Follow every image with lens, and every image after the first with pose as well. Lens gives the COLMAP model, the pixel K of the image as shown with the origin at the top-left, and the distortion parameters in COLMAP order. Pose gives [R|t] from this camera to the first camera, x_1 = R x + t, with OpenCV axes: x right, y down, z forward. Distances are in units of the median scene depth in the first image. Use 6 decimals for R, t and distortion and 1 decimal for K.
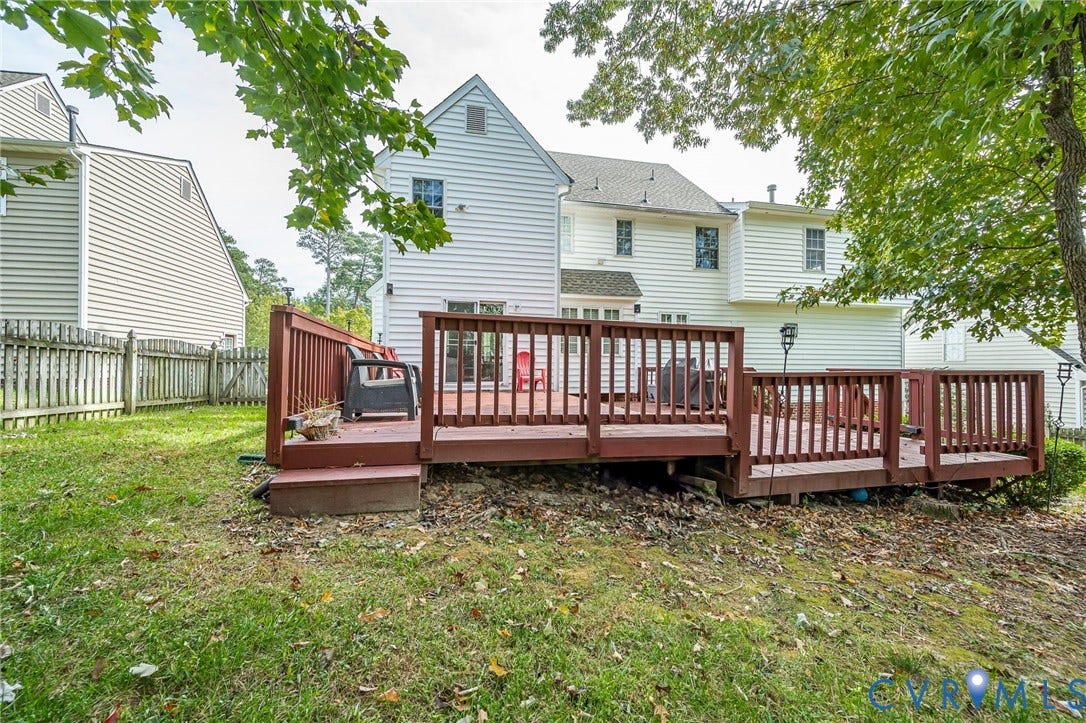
lens RADIAL K [[425.1, 0, 541.5], [0, 425.1, 360.7], [0, 0, 1]] dist [0.003029, 0.000254]
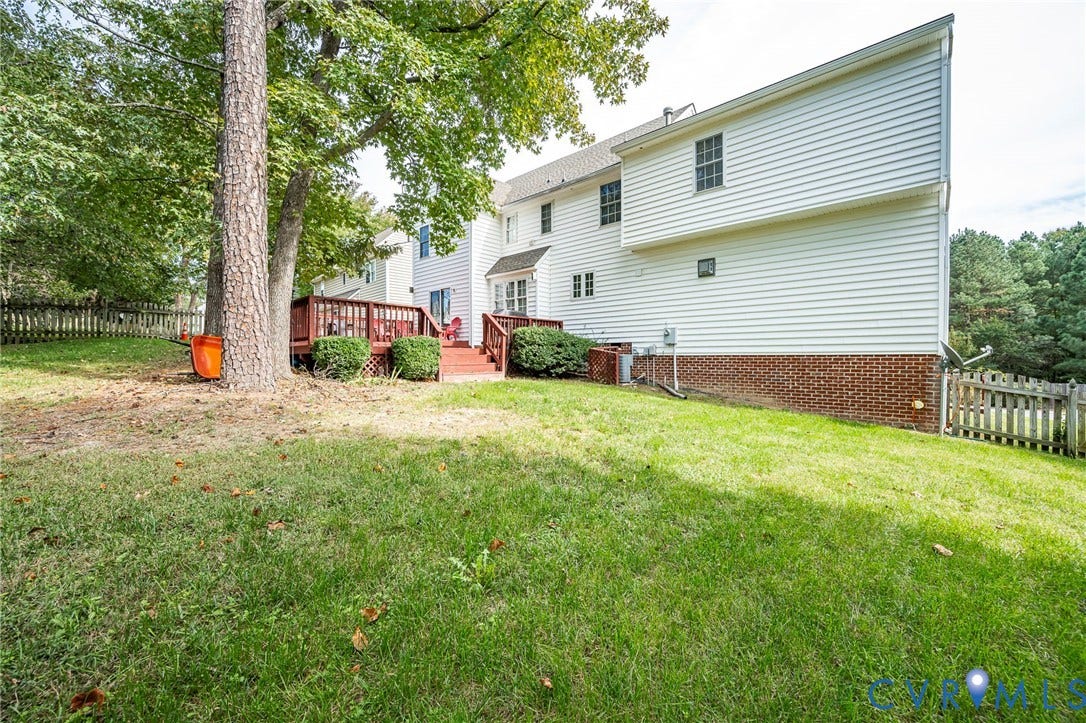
lens RADIAL K [[425.1, 0, 541.6], [0, 425.1, 356.1], [0, 0, 1]] dist [0.003029, 0.000254]
pose [[0.566425, -0.005549, -0.824094, 1.210336], [0.014734, 0.999886, 0.003394, 0.102942], [0.823981, -0.014065, 0.566442, 0.298449]]
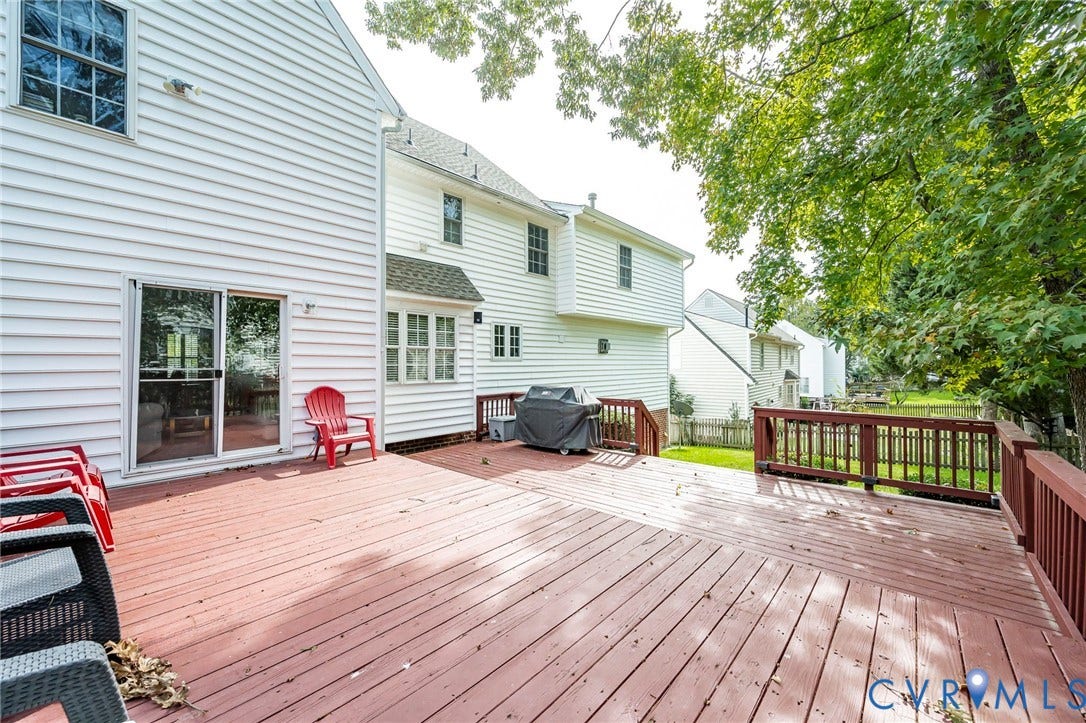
lens RADIAL K [[425.1, 0, 540.3], [0, 425.1, 361.4], [0, 0, 1]] dist [0.003029, 0.000254]
pose [[0.819648, -0.005922, 0.572837, -0.108444], [0.002463, 0.999974, 0.006815, -0.048274], [-0.572862, -0.004175, 0.819641, 0.310444]]
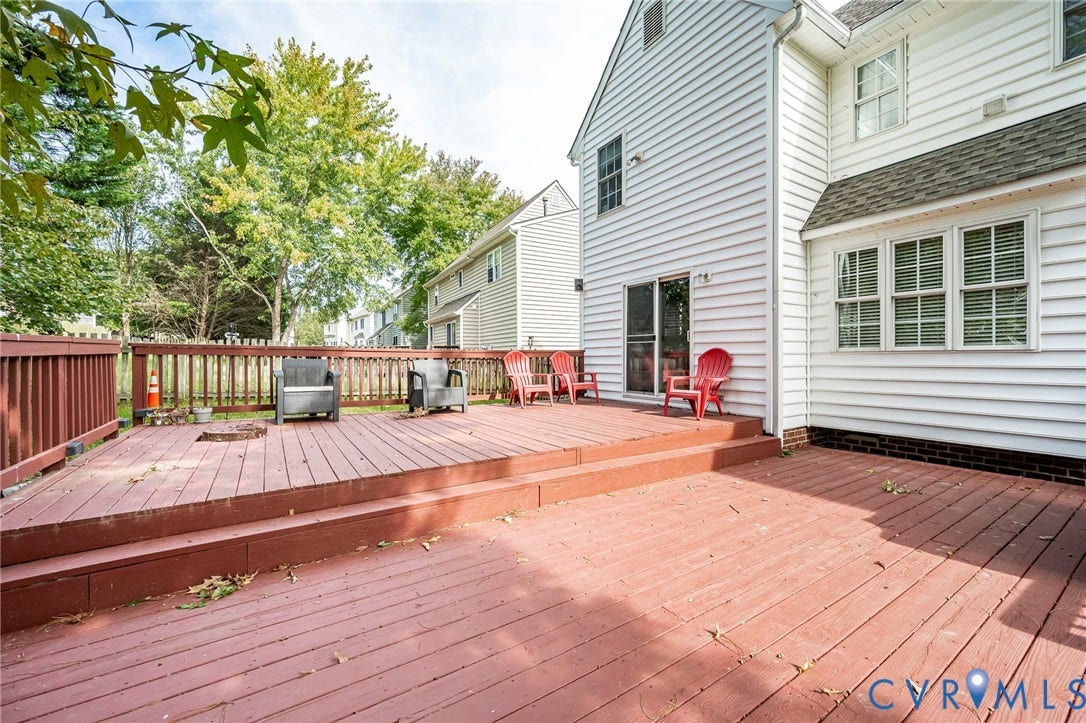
lens RADIAL K [[425.1, 0, 540.7], [0, 425.1, 359.2], [0, 0, 1]] dist [0.003029, 0.000254]
pose [[0.332162, -0.001584, -0.943221, 0.371315], [0.016607, 0.999853, 0.004169, -0.010475], [0.943076, -0.017049, 0.332139, 0.472553]]
